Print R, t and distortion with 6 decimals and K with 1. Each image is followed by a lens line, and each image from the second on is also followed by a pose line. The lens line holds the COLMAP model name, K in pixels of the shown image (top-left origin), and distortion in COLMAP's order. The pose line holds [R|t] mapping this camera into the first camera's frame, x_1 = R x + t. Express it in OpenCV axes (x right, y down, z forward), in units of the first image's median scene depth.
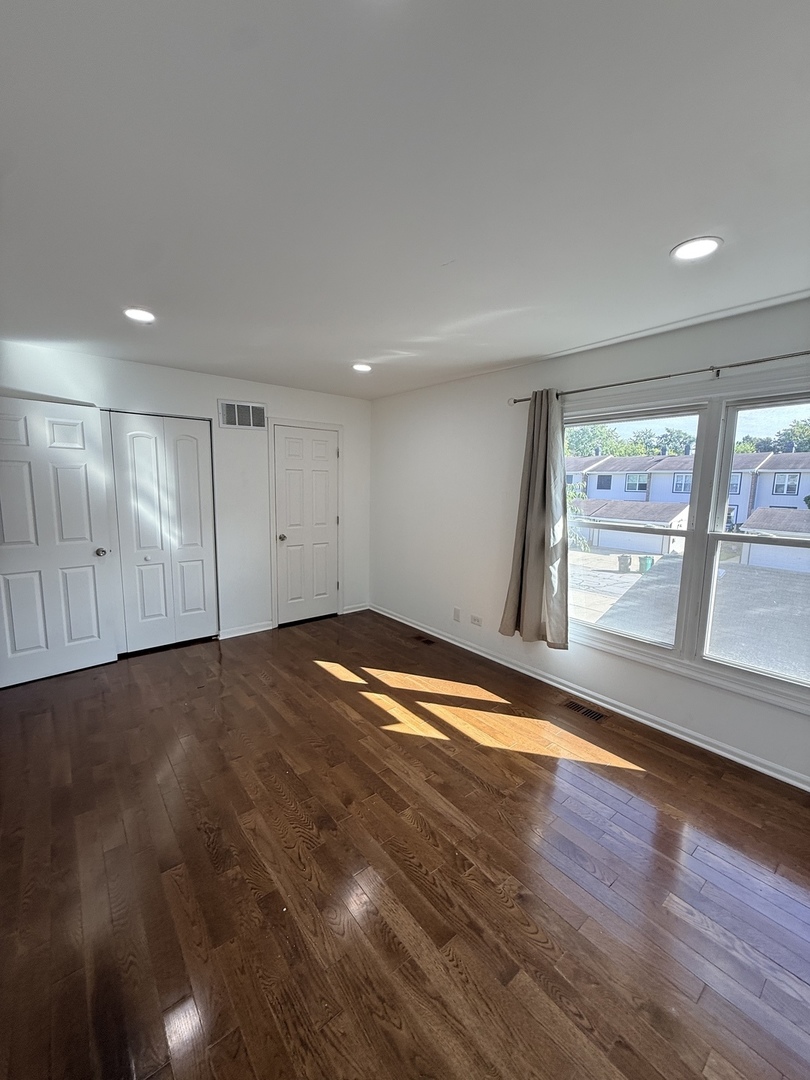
lens RADIAL K [[431.4, 0, 403.6], [0, 431.4, 539.9], [0, 0, 1]] dist [-0.000380, 0.000334]
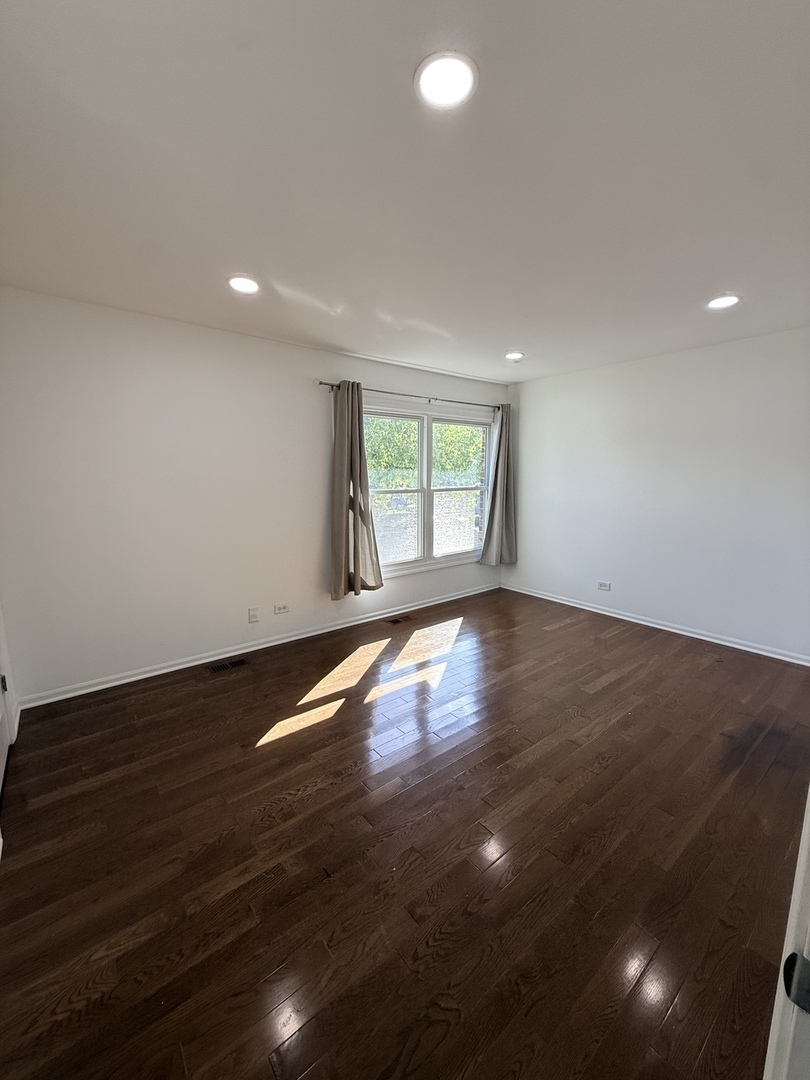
lens RADIAL K [[431.4, 0, 403.9], [0, 431.4, 539.9], [0, 0, 1]] dist [-0.000380, 0.000334]
pose [[0.002459, -0.167935, 0.985795, -0.845750], [0.131928, 0.977236, 0.166148, -0.092093], [-0.991256, 0.129645, 0.024559, 0.811630]]
